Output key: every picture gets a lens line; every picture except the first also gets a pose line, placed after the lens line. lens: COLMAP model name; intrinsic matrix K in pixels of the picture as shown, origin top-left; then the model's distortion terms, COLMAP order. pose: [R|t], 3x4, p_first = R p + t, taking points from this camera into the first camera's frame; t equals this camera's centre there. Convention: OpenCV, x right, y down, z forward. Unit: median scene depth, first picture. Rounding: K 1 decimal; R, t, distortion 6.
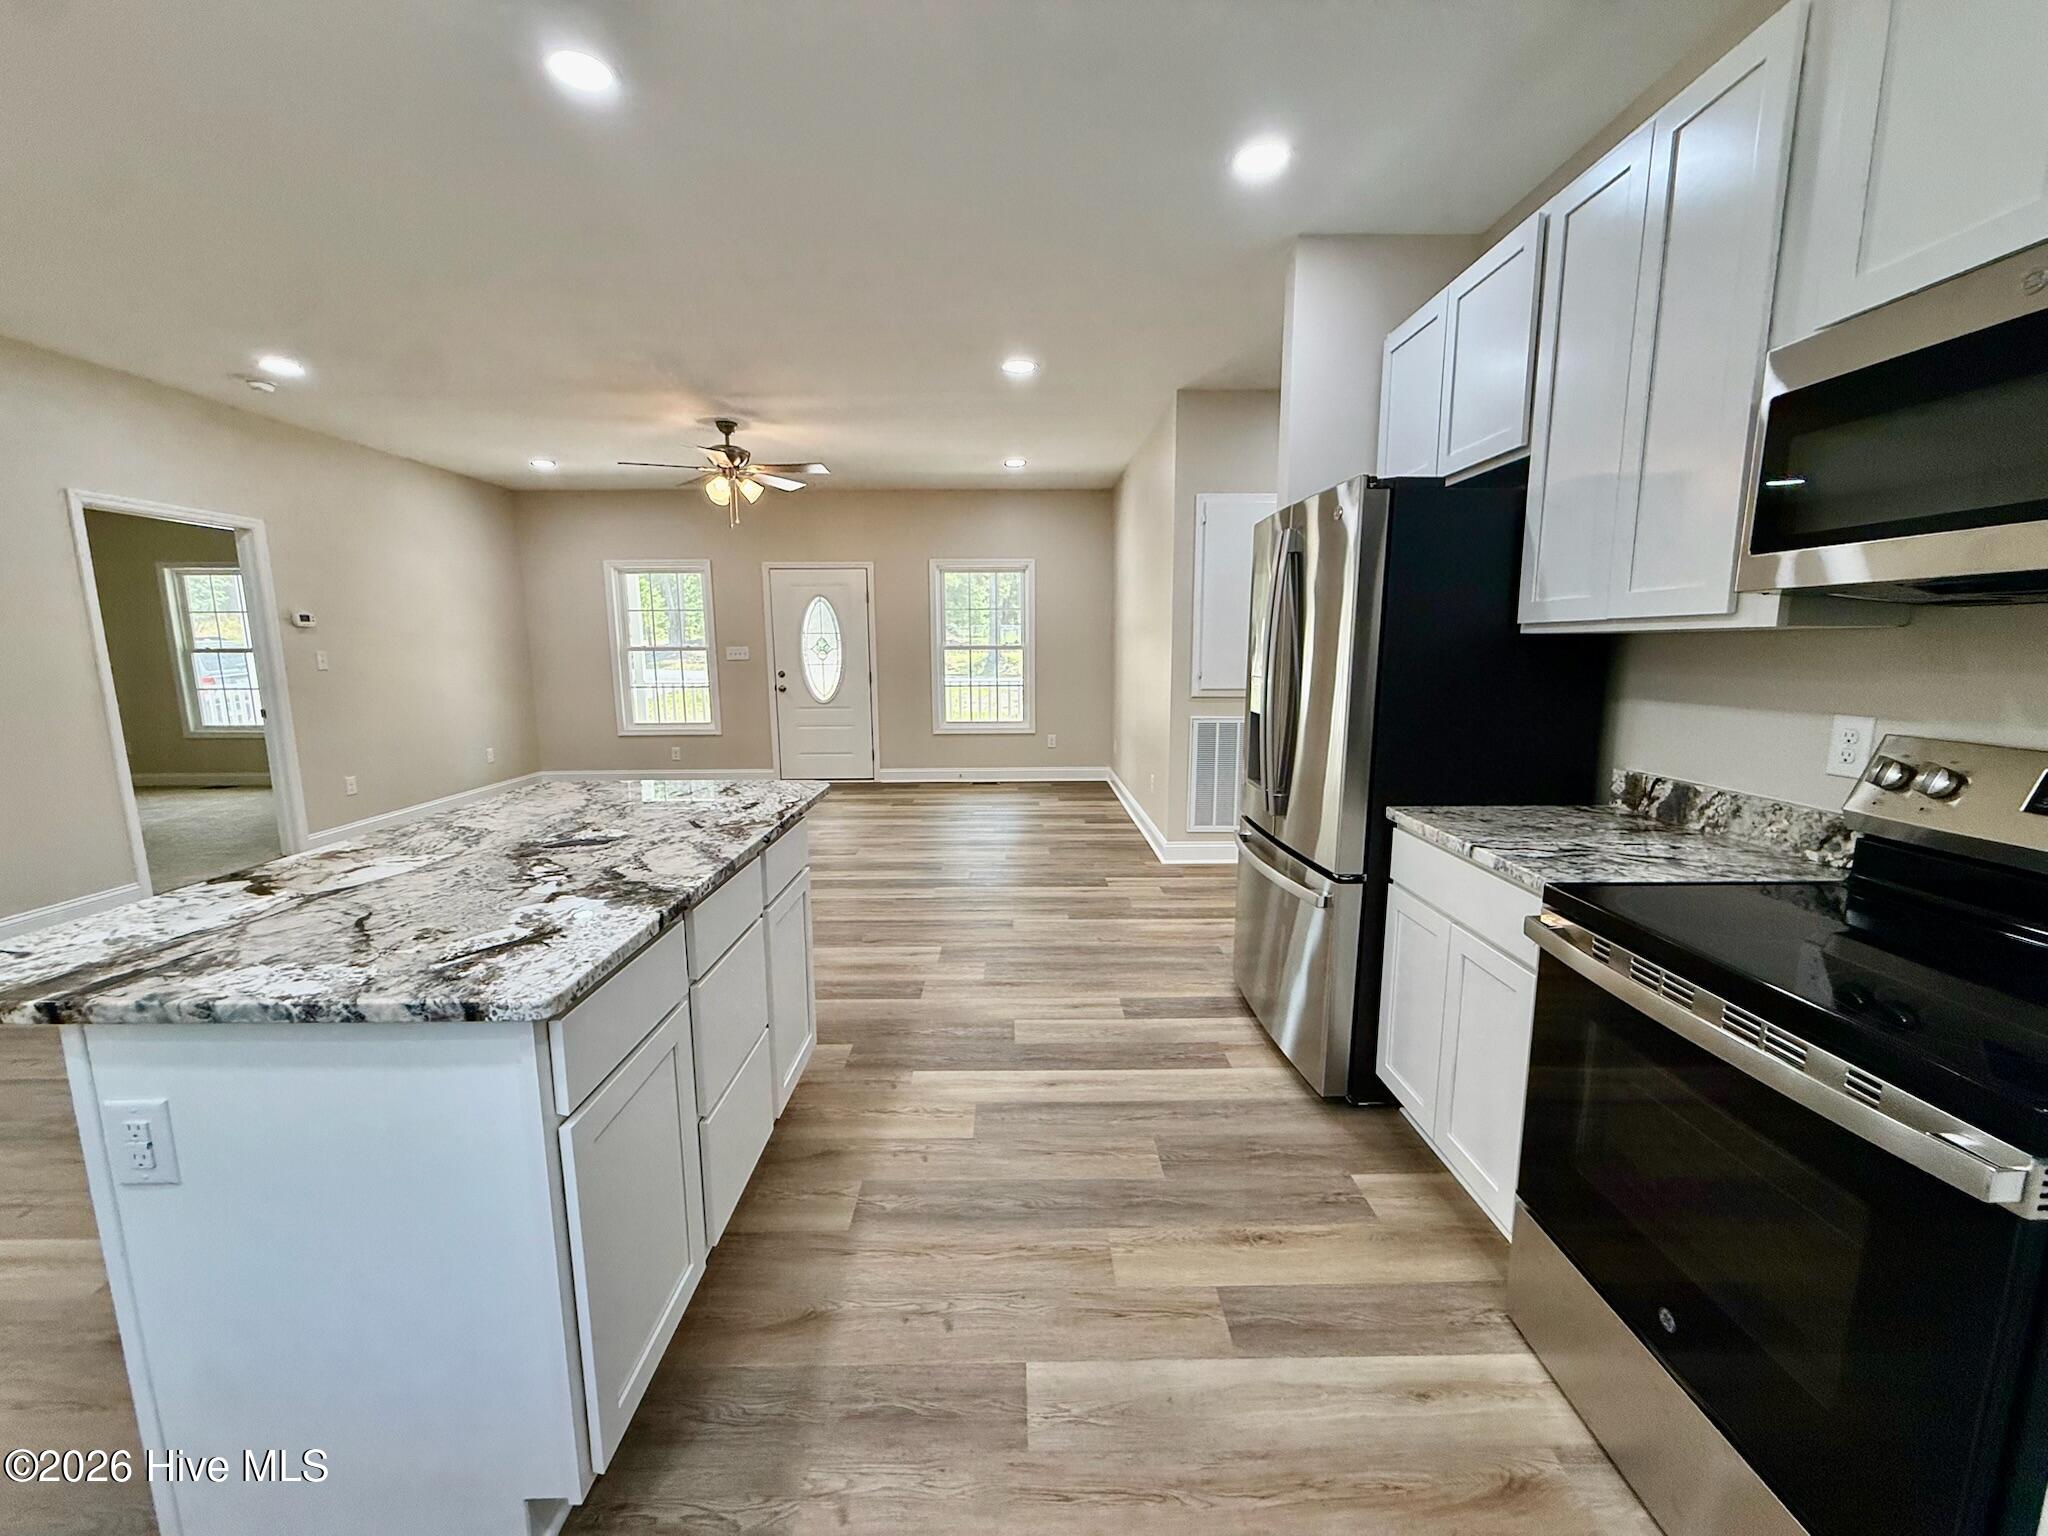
lens RADIAL K [[815.5, 0, 1023.4], [0, 815.5, 775.9], [0, 0, 1]] dist [-0.005207, -0.000459]
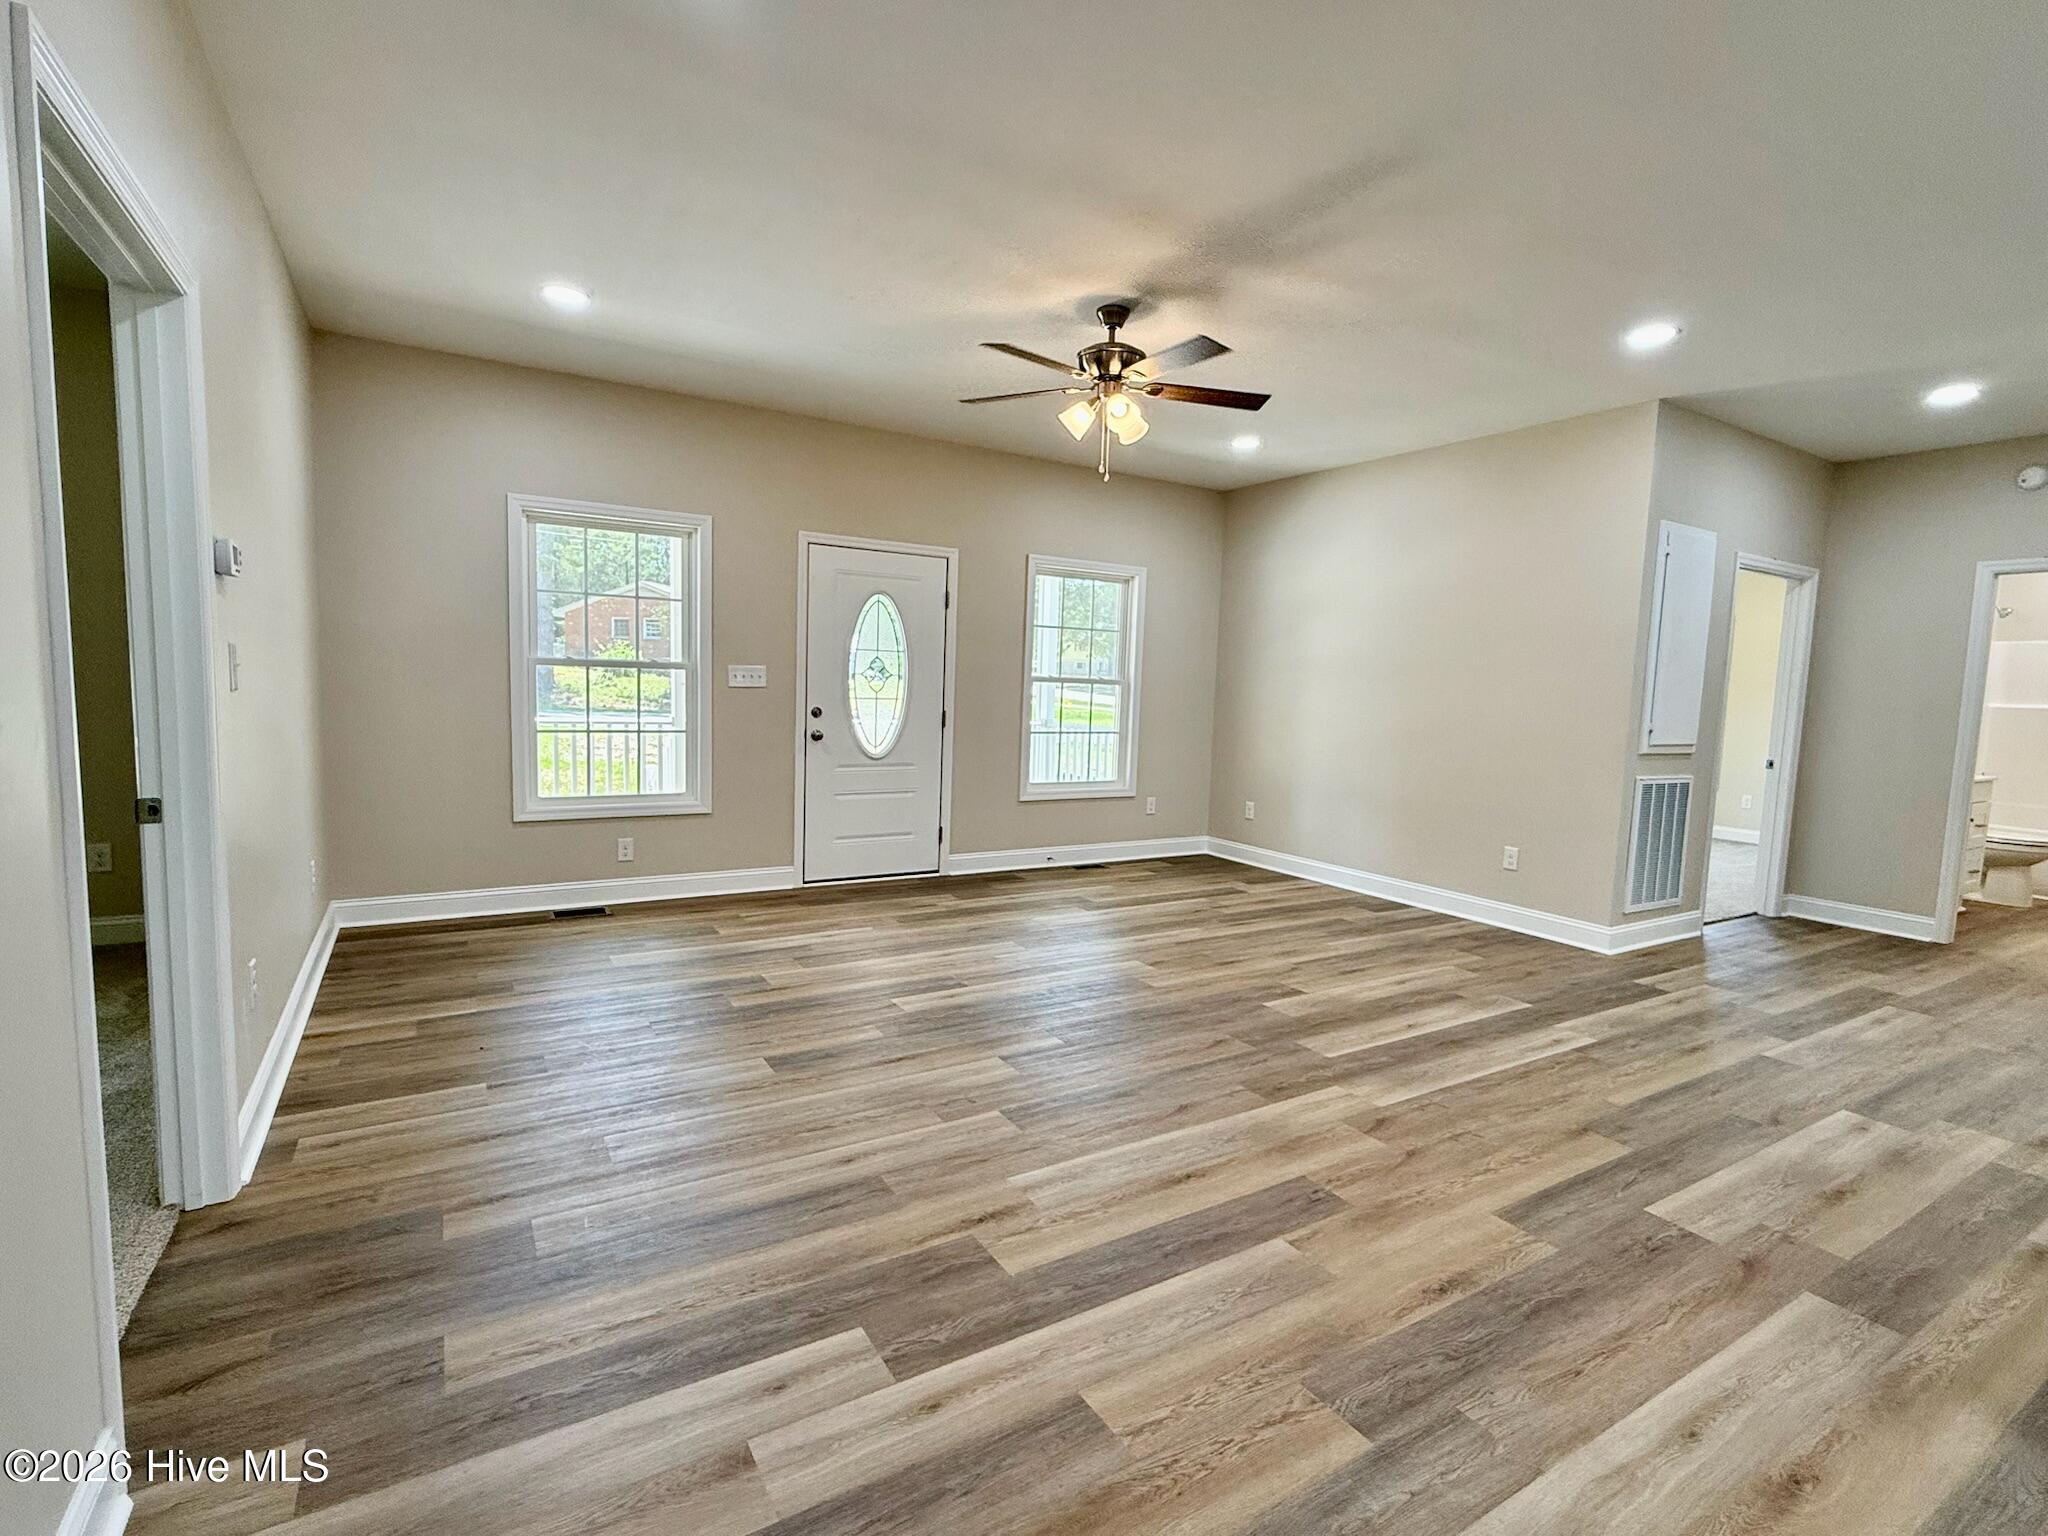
lens RADIAL K [[964.1, 0, 1035.1], [0, 964.1, 772.8], [0, 0, 1]] dist [0.003954, 0.000452]
pose [[0.857496, -0.015292, 0.514263, -1.817723], [0.046462, 0.997776, -0.047803, -0.123048], [-0.512388, 0.064885, 0.856299, 0.988804]]
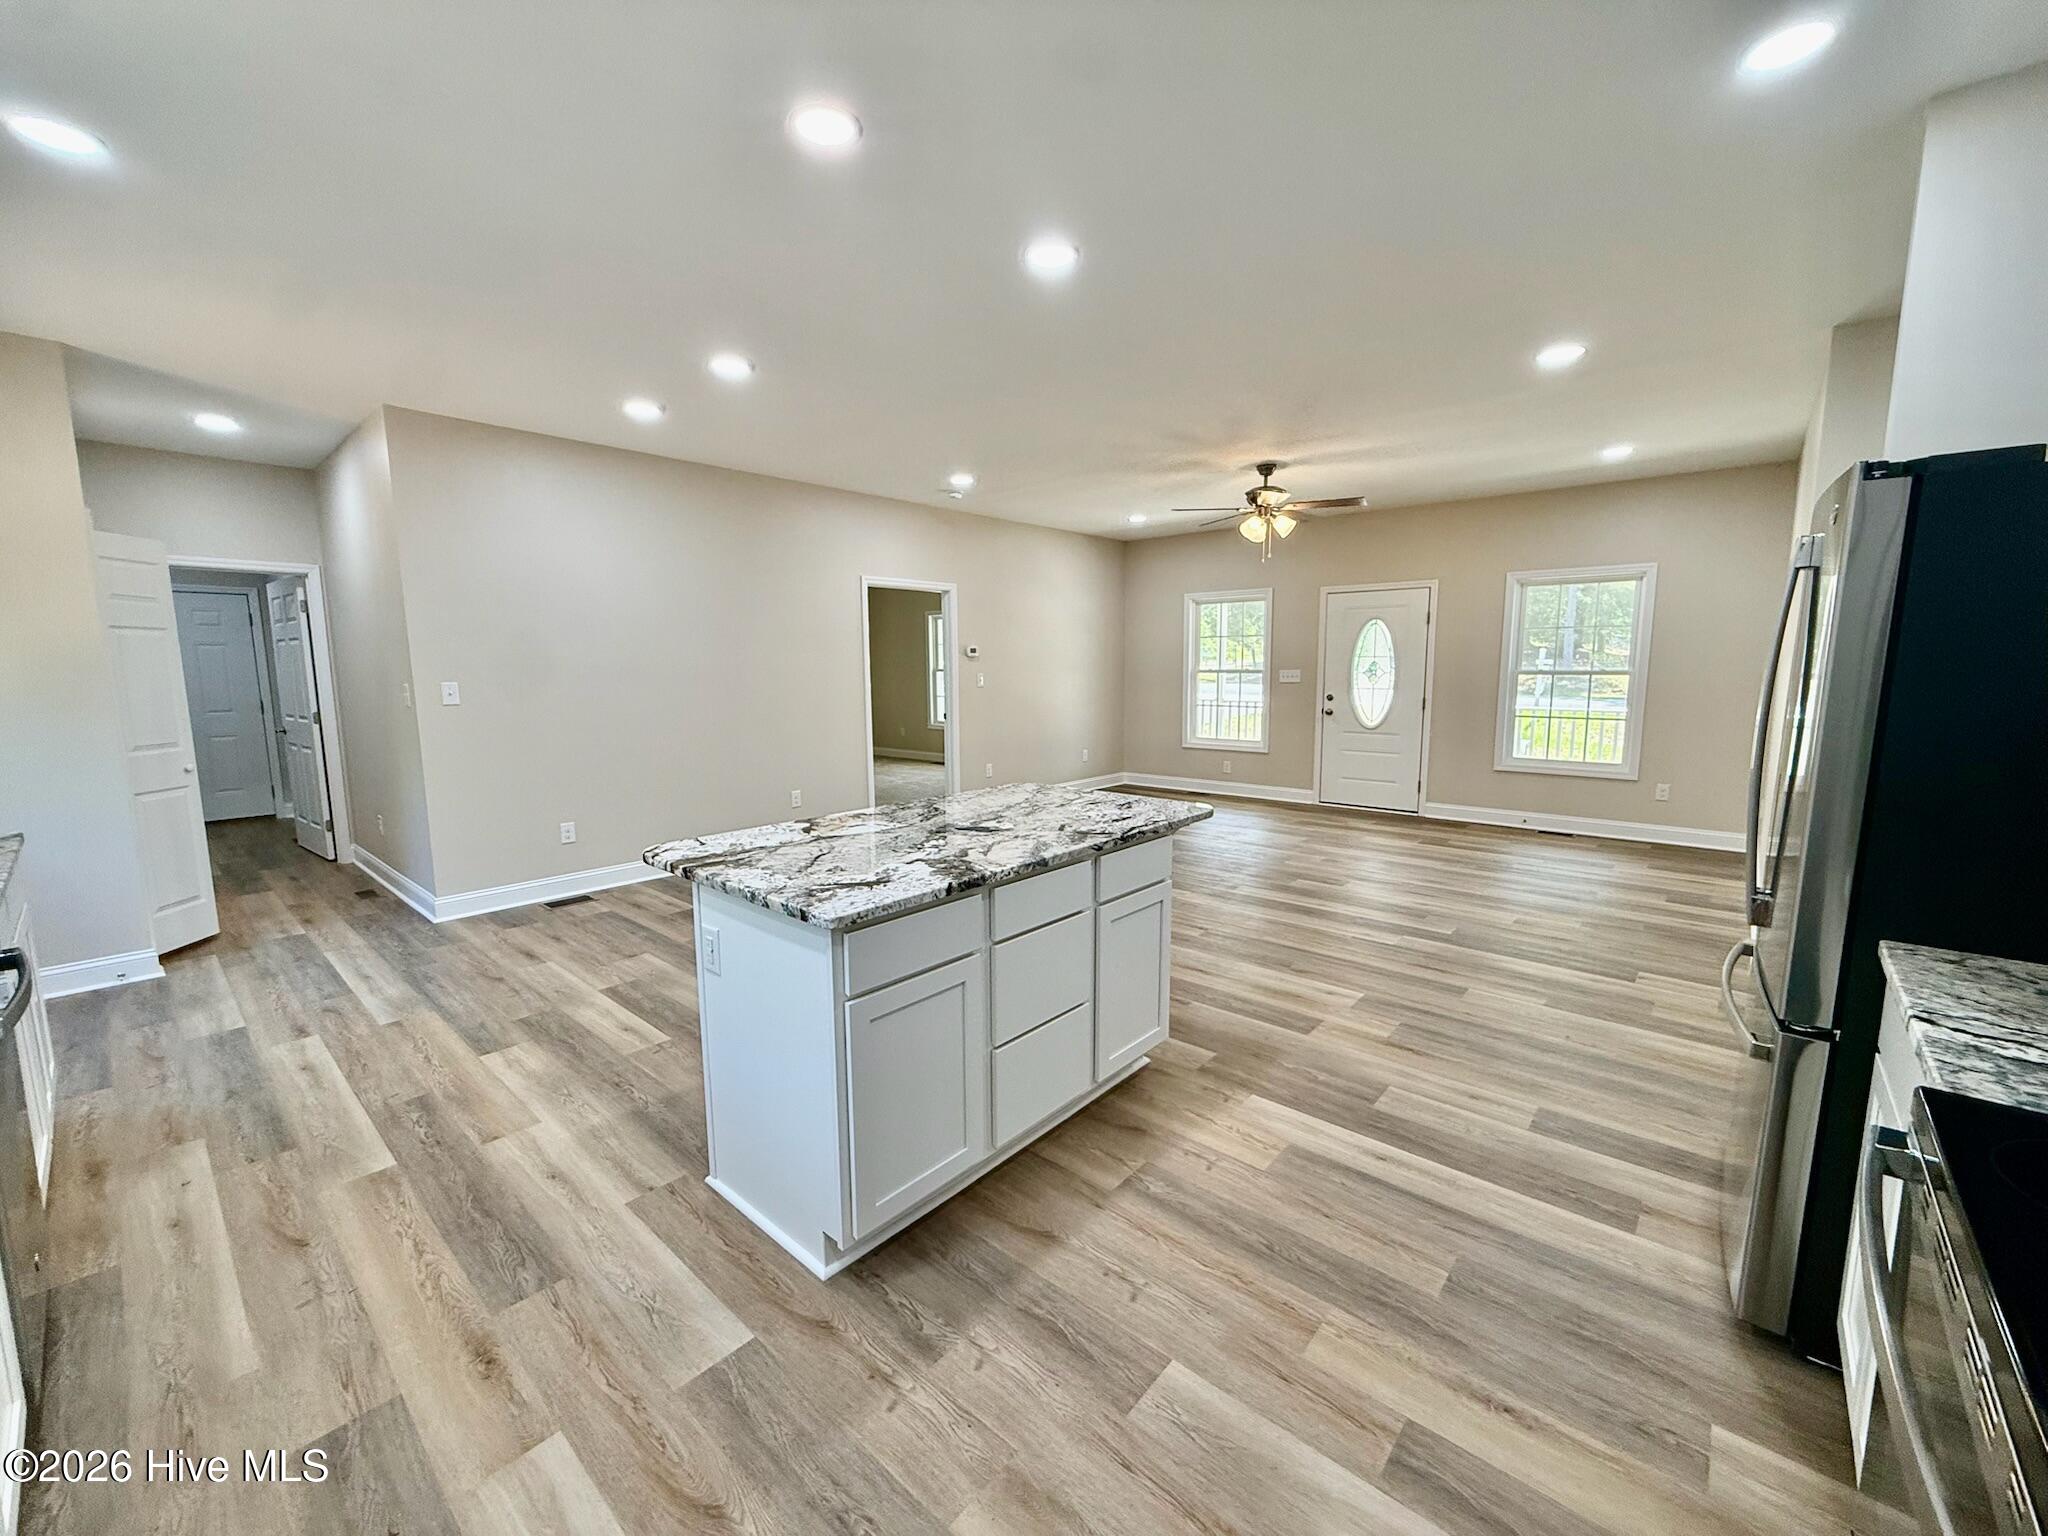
lens RADIAL K [[815.5, 0, 1018.6], [0, 815.5, 776.0], [0, 0, 1]] dist [-0.005207, -0.000459]
pose [[0.737833, 0.092039, -0.668678, 0.344248], [-0.104118, 0.994322, 0.021976, -0.036995], [0.666904, 0.053406, 0.743227, 0.010865]]
